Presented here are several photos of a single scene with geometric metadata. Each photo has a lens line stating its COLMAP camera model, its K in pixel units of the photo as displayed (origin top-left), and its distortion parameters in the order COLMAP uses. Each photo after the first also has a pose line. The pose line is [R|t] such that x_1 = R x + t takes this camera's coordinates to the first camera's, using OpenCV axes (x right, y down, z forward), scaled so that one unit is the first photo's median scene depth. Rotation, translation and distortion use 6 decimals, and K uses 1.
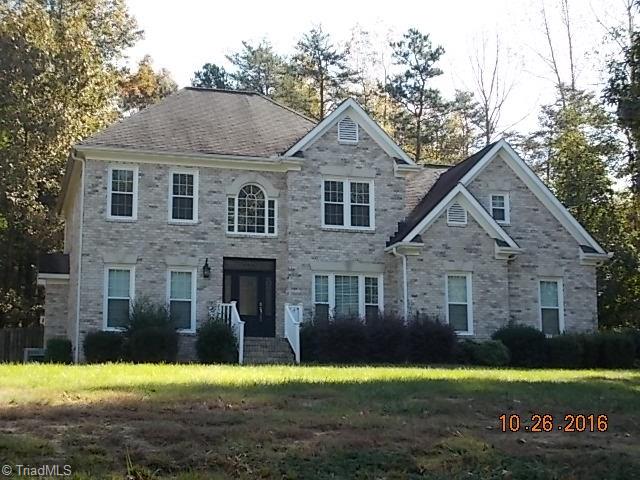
lens RADIAL K [[1070.7, 0, 320.7], [0, 1070.7, 242.0], [0, 0, 1]] dist [0.069565, 0.000000]
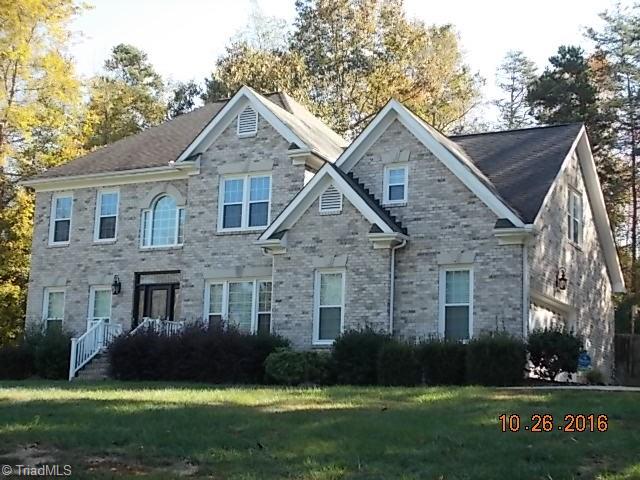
lens RADIAL K [[1070.7, 0, 320.4], [0, 1070.7, 237.5], [0, 0, 1]] dist [0.069565, 0.000000]
pose [[0.715523, -0.092488, -0.692440, 0.701843], [0.093465, 0.994960, -0.036315, 0.032928], [0.692309, -0.038735, 0.720561, 0.389937]]
